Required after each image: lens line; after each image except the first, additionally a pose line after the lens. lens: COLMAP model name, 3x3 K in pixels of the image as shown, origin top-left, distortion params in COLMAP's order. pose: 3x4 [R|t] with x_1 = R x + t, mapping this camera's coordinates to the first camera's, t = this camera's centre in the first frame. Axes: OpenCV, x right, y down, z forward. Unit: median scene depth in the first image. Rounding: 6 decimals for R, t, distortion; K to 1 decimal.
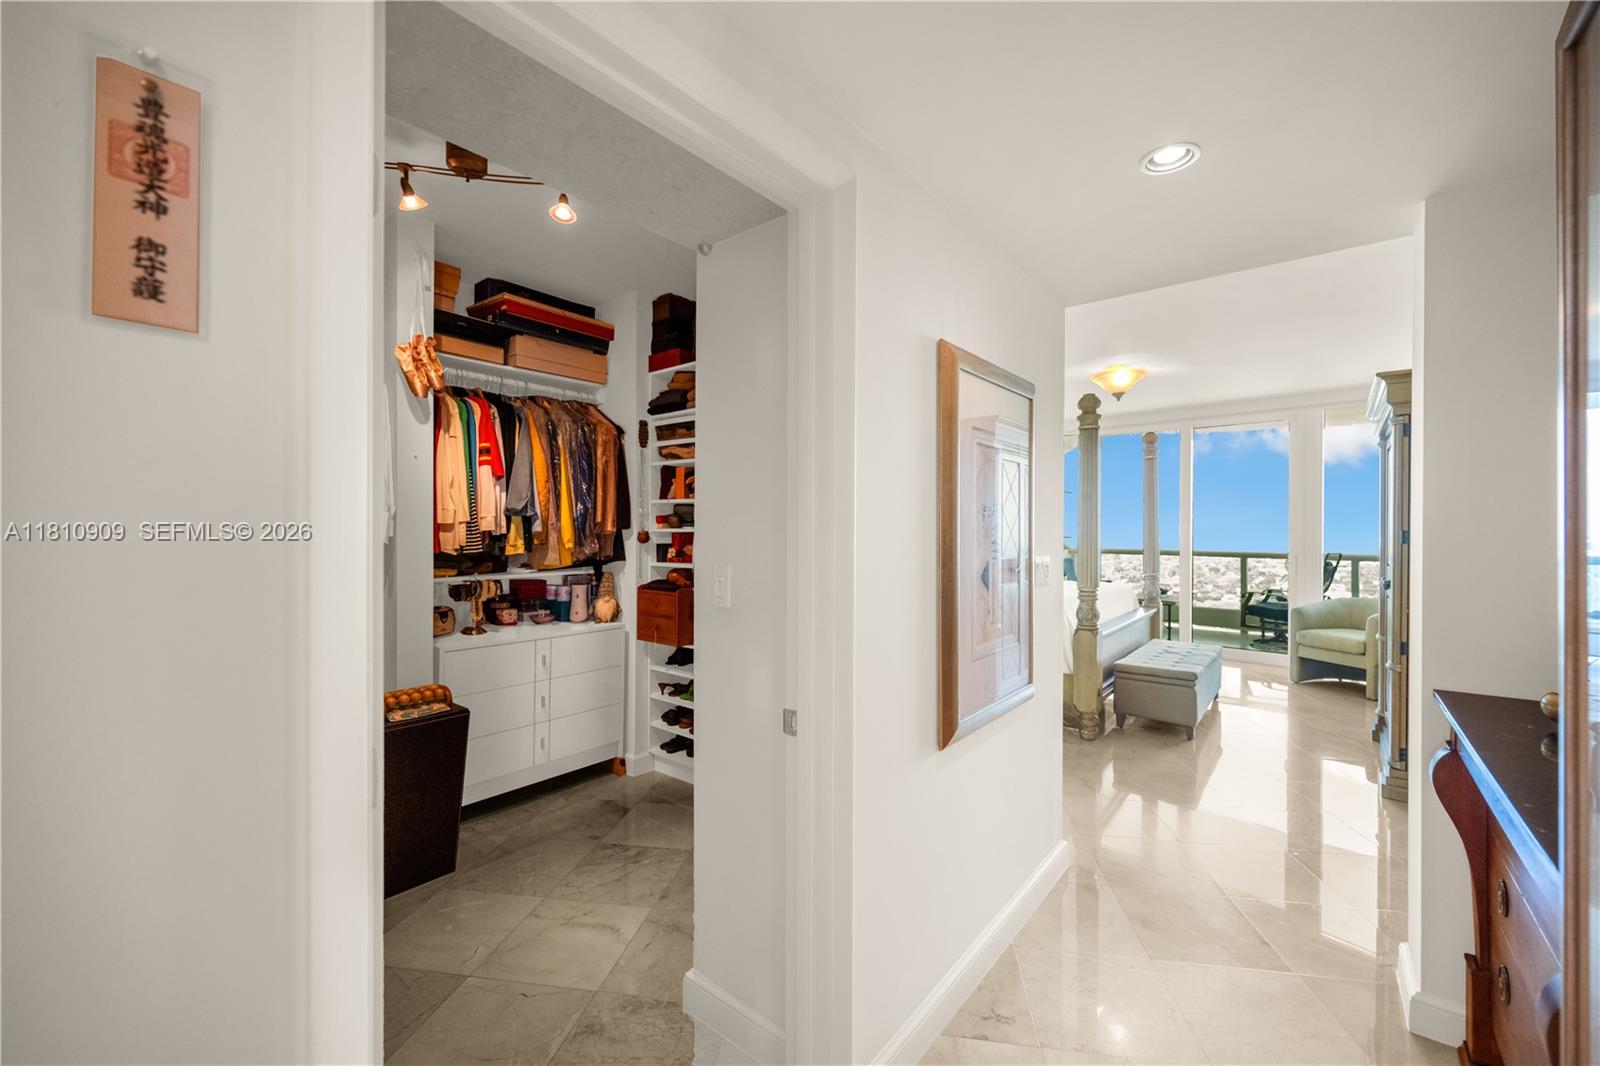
lens RADIAL K [[640.0, 0, 795.6], [0, 640.0, 530.2], [0, 0, 1]] dist [-0.014996, -0.000100]
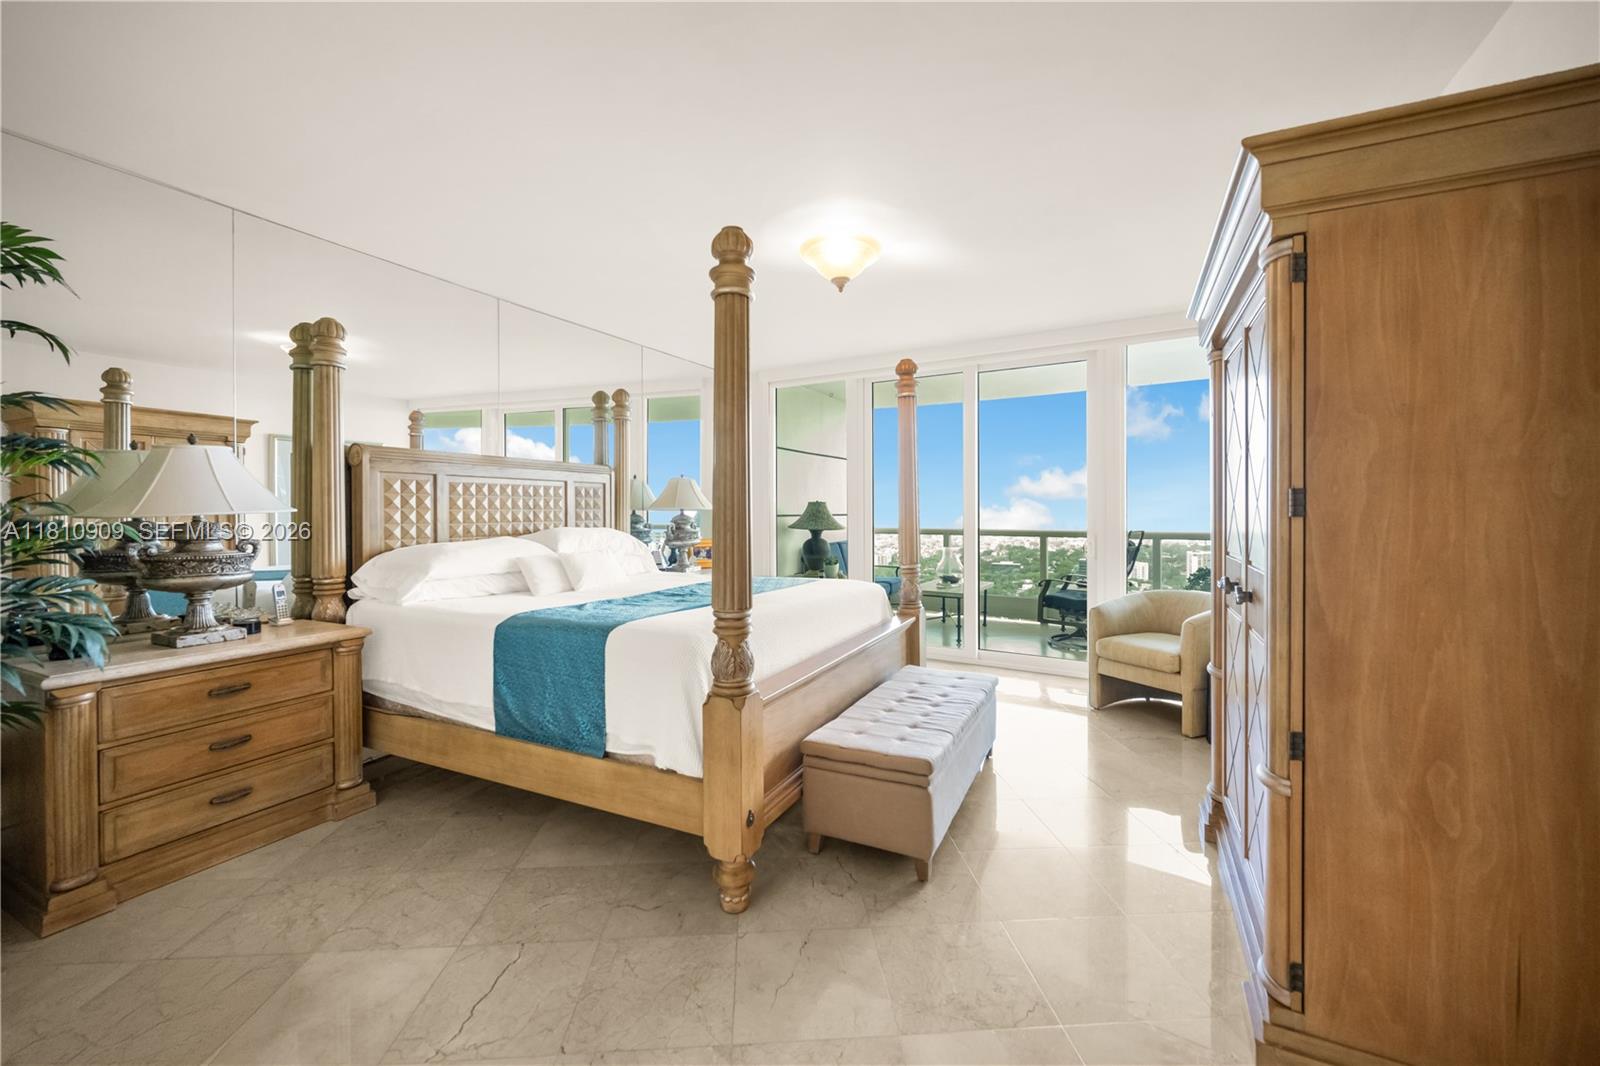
lens RADIAL K [[652.9, 0, 798.8], [0, 652.9, 516.7], [0, 0, 1]] dist [0.000341, -0.000039]
pose [[0.972132, -0.010498, 0.234199, 0.285979], [0.008654, 0.999923, 0.008902, 0.008064], [-0.234275, -0.006627, 0.972148, 0.353961]]
